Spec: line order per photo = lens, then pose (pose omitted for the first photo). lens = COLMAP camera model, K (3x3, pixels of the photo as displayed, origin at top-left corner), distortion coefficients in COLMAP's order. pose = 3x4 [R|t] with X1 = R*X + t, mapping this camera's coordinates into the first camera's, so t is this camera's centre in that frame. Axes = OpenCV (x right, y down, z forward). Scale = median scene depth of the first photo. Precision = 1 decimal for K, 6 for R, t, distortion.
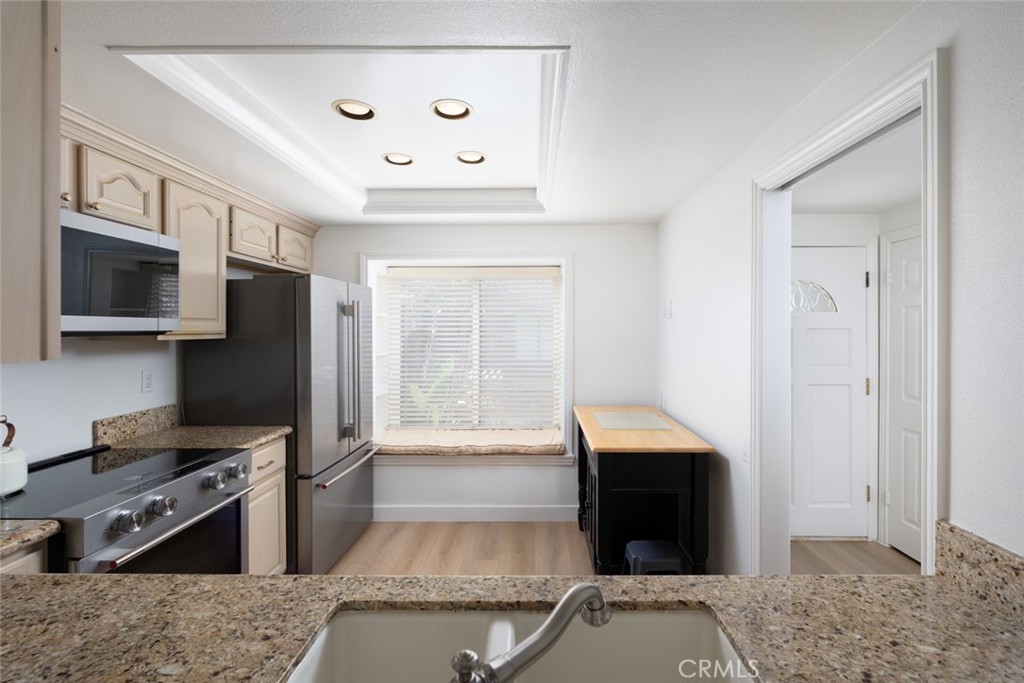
lens RADIAL K [[462.0, 0, 512.0], [0, 462.0, 341.5], [0, 0, 1]] dist [-0.000304, -0.000054]
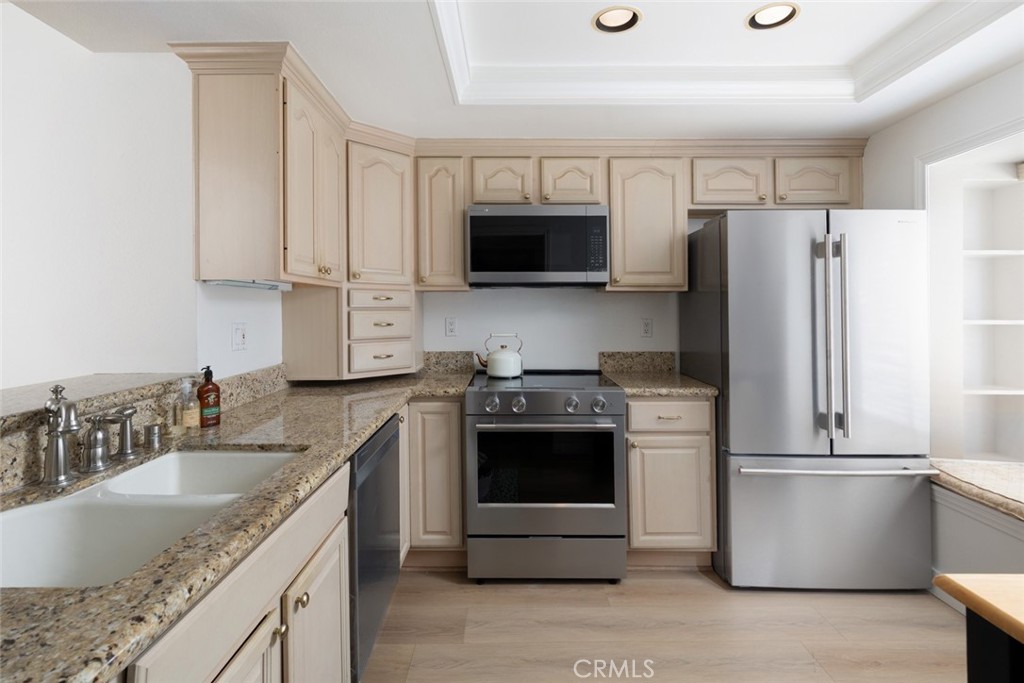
lens RADIAL K [[485.8, 0, 510.4], [0, 485.8, 309.0], [0, 0, 1]] dist [-0.001249, -0.000405]
pose [[0.038307, 0.003035, -0.999261, 0.462855], [-0.029084, 0.999575, 0.001921, 0.045326], [0.998843, 0.028989, 0.038379, 0.609533]]
